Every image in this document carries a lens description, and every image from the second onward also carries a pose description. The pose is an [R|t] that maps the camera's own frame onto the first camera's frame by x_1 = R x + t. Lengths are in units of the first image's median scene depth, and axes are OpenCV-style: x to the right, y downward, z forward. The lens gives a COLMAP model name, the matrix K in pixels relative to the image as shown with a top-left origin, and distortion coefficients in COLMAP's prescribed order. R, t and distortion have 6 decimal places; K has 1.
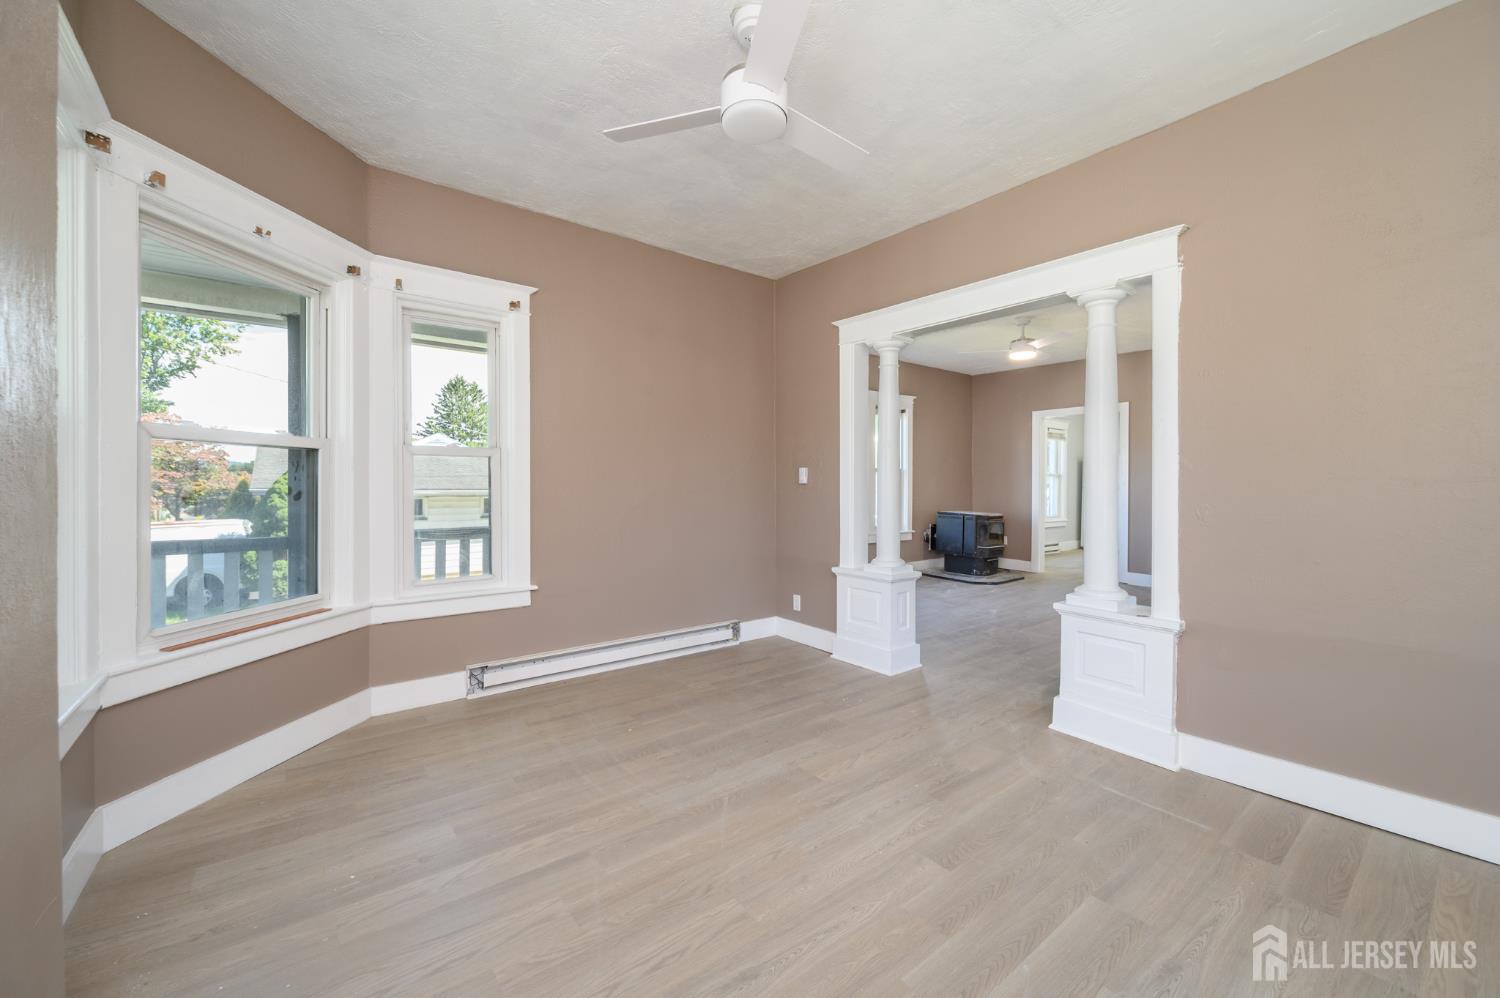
lens RADIAL K [[587.6, 0, 747.5], [0, 587.6, 488.8], [0, 0, 1]] dist [-0.002926, -0.000330]
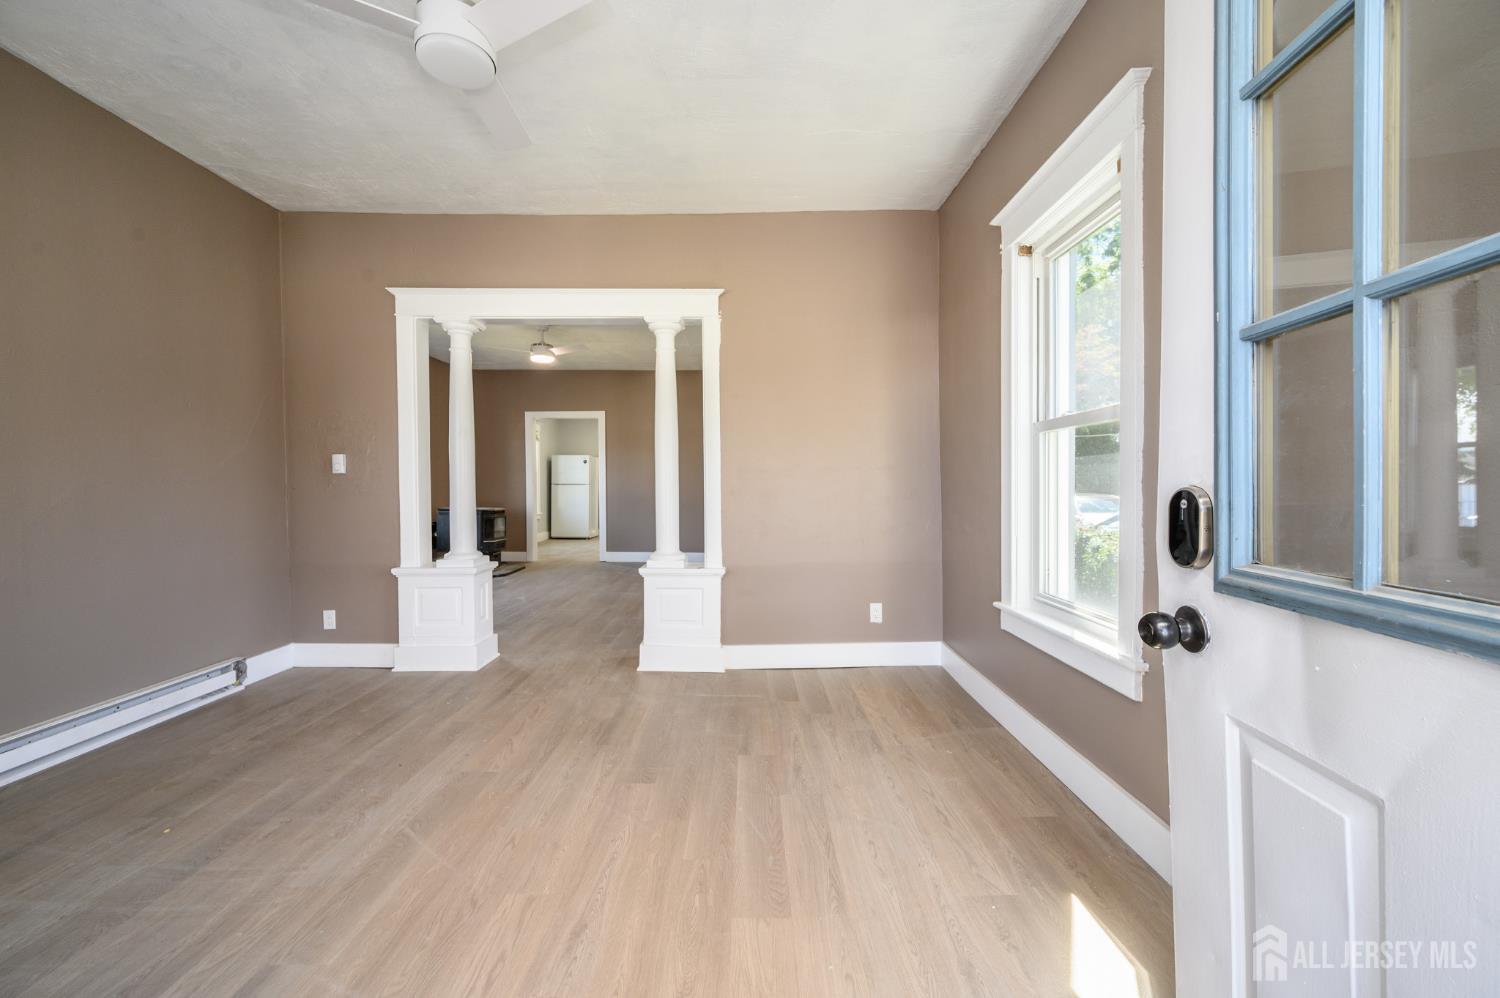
lens RADIAL K [[587.8, 0, 746.1], [0, 587.8, 494.7], [0, 0, 1]] dist [-0.000092, -0.000202]
pose [[0.618736, -0.019772, 0.785350, -0.298906], [0.013485, 0.999803, 0.014547, 0.024445], [-0.785483, 0.001590, 0.618881, 0.060384]]
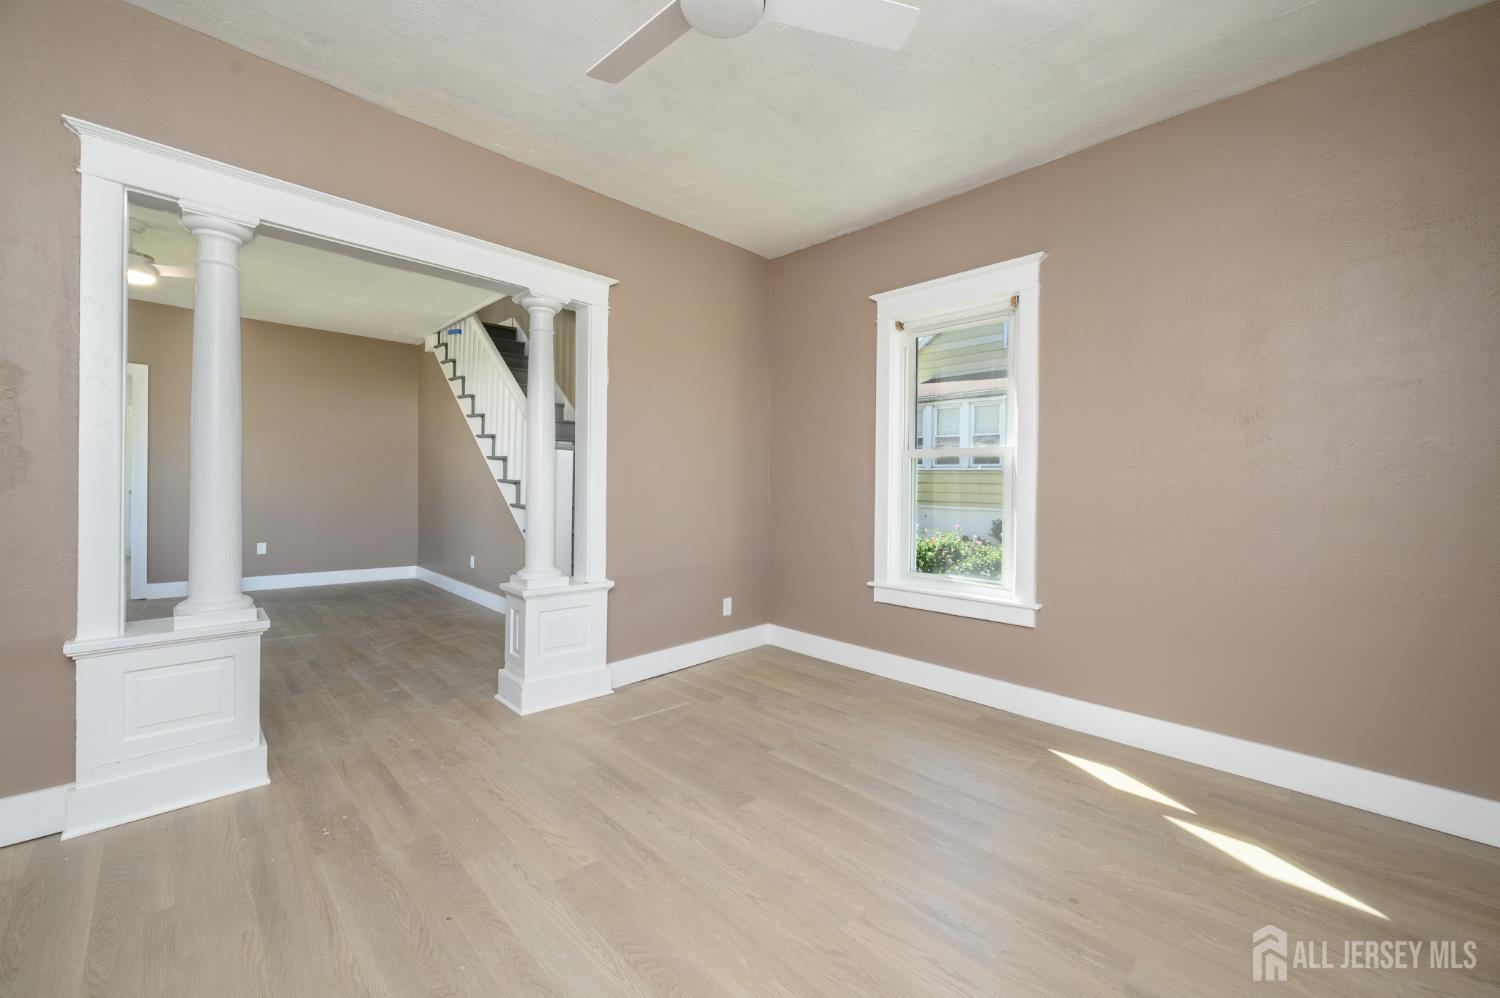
lens RADIAL K [[587.6, 0, 747.5], [0, 587.6, 488.8], [0, 0, 1]] dist [-0.002926, -0.000330]
pose [[-0.112045, -0.015516, 0.993582, -0.520109], [-0.005191, 0.999874, 0.015029, -0.000173], [-0.993690, -0.003474, -0.112112, 0.718130]]
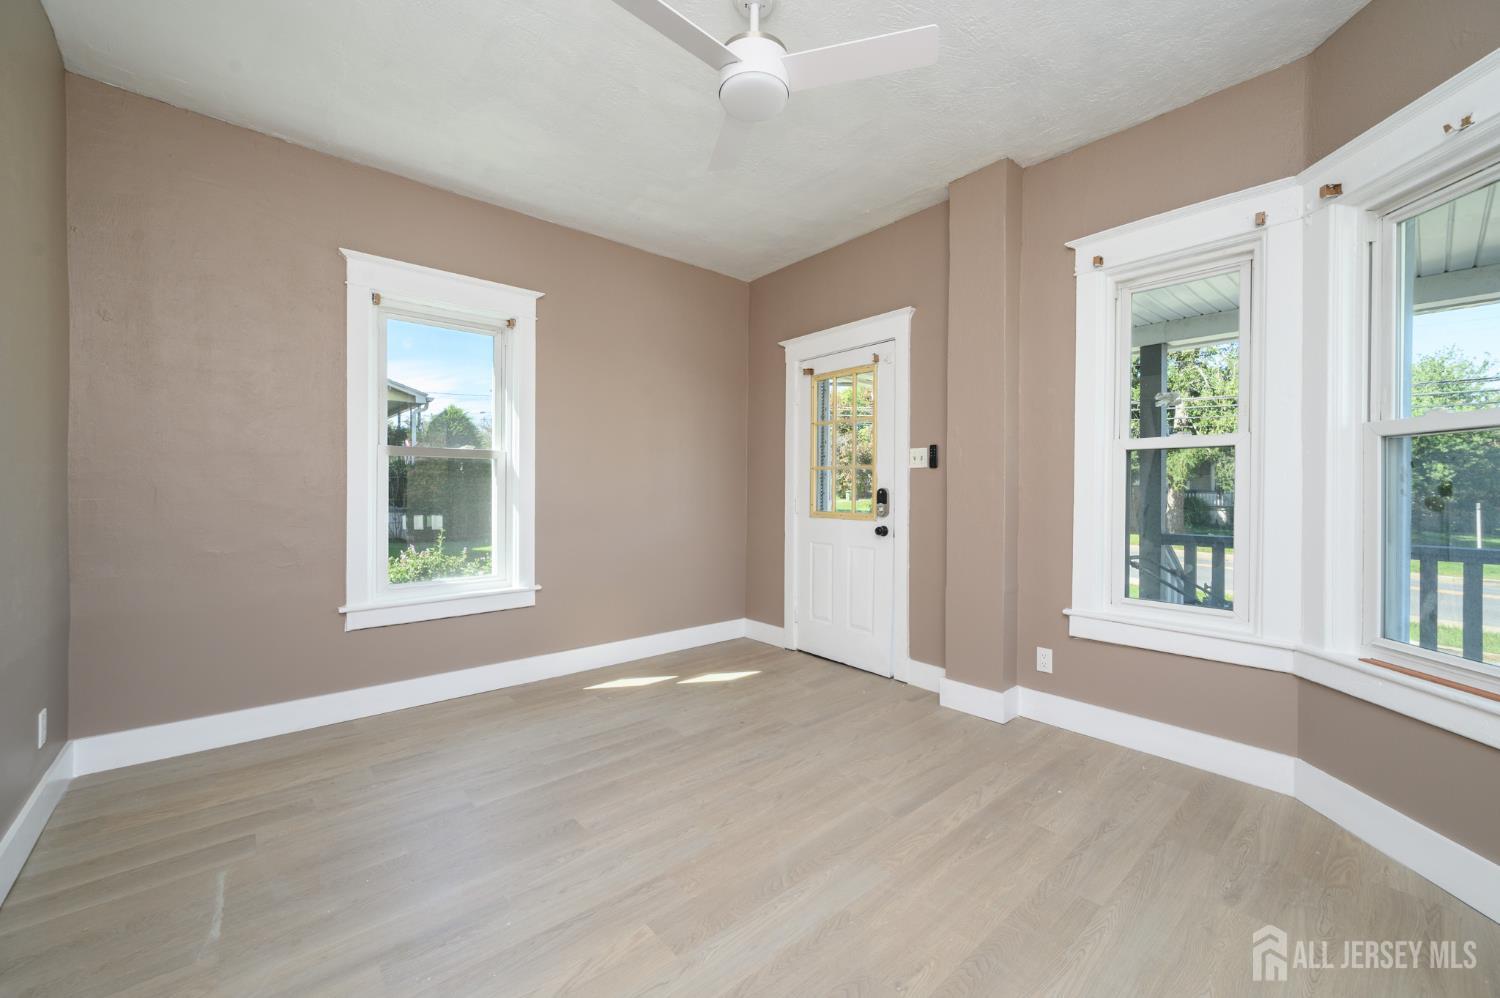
lens RADIAL K [[589.2, 0, 750.0], [0, 589.2, 499.0], [0, 0, 1]] dist [-0.001123, -0.000158]
pose [[-0.998729, -0.008967, -0.049597, 0.040650], [-0.010083, 0.999701, 0.022284, 0.001267], [0.049383, 0.022755, -0.998521, 1.335142]]
